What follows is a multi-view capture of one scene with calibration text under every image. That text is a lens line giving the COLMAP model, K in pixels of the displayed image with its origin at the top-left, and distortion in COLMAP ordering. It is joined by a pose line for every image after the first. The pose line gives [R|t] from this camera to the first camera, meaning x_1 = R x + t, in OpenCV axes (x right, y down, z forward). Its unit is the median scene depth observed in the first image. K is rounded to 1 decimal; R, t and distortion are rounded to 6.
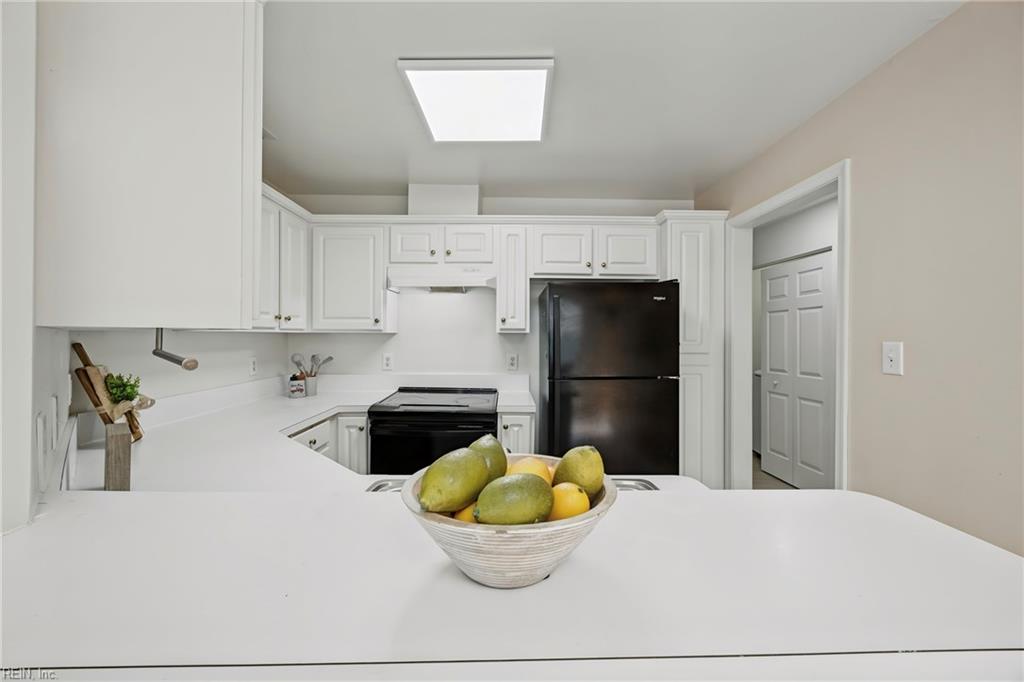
lens RADIAL K [[406.8, 0, 515.3], [0, 406.8, 333.8], [0, 0, 1]] dist [0.000219, -0.000596]
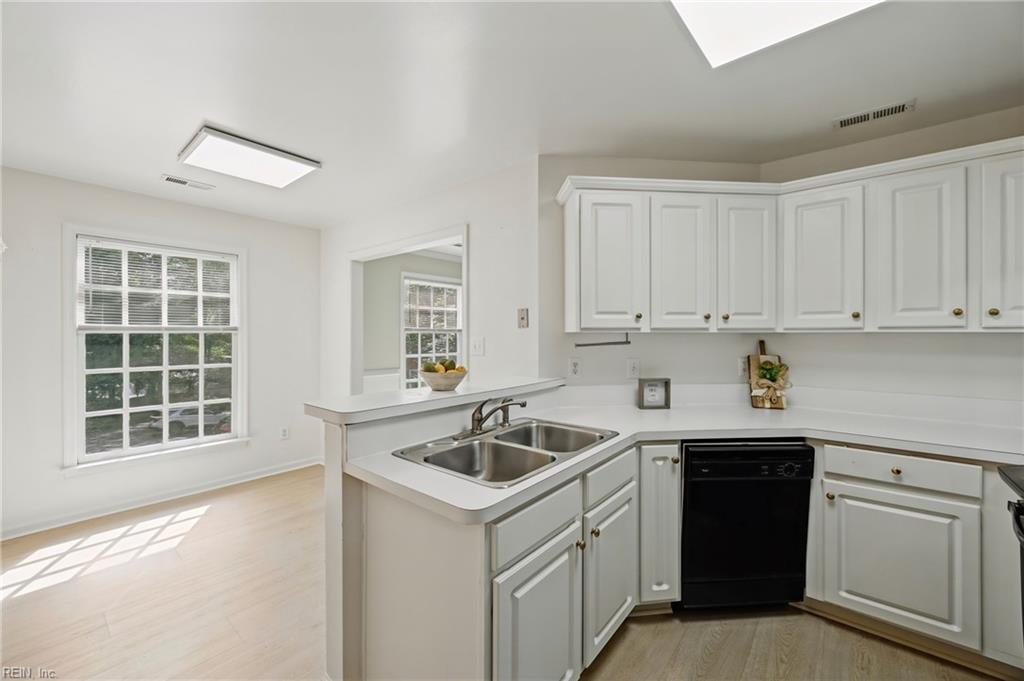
lens RADIAL K [[406.8, 0, 510.8], [0, 406.8, 335.0], [0, 0, 1]] dist [0.000219, -0.000596]
pose [[-0.664700, -0.004837, -0.747095, 0.451201], [-0.002821, 0.999988, -0.003964, 0.005756], [0.747105, -0.000527, -0.664706, 0.736354]]
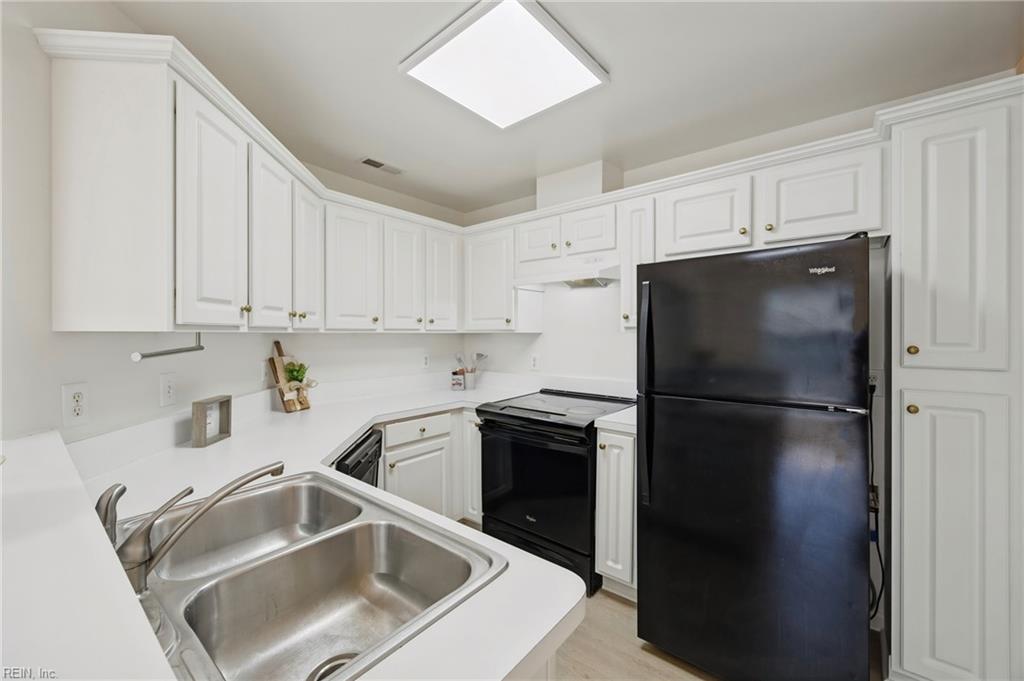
lens RADIAL K [[406.8, 0, 512.7], [0, 406.8, 337.4], [0, 0, 1]] dist [0.000219, -0.000596]
pose [[0.758644, 0.000507, -0.651505, 0.330850], [0.004511, 0.999972, 0.006030, 0.002183], [0.651490, -0.007514, 0.758620, 0.230679]]
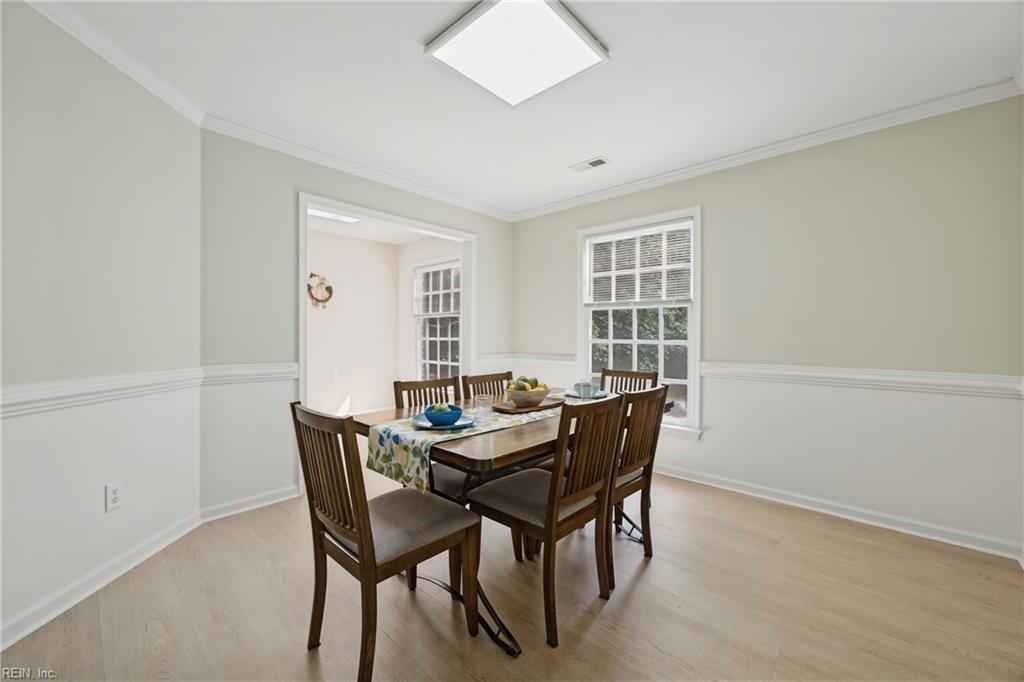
lens RADIAL K [[406.8, 0, 511.1], [0, 406.8, 334.3], [0, 0, 1]] dist [0.000219, -0.000596]
pose [[-0.708134, -0.008186, 0.706030, -1.350767], [-0.008002, 0.999962, 0.003567, 0.068281], [-0.706033, -0.003124, -0.708173, 0.327408]]
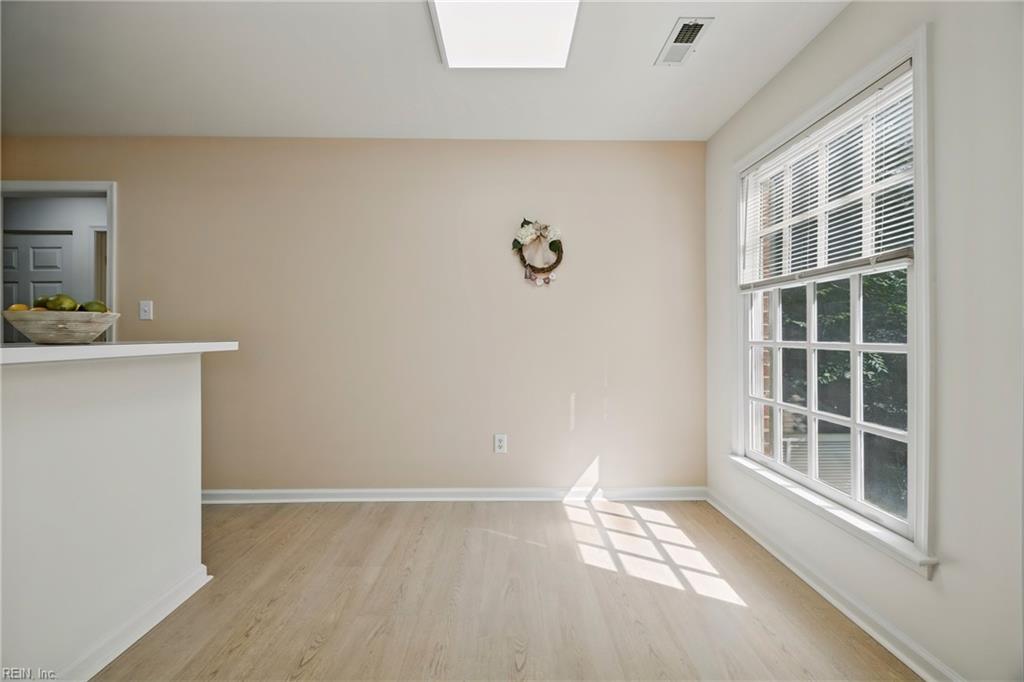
lens RADIAL K [[406.8, 0, 518.6], [0, 406.8, 337.8], [0, 0, 1]] dist [0.000219, -0.000596]
pose [[-0.004020, -0.010482, 0.999937, -0.422585], [-0.002224, 0.999943, 0.010473, 0.081076], [-0.999989, -0.002181, -0.004043, -0.300888]]
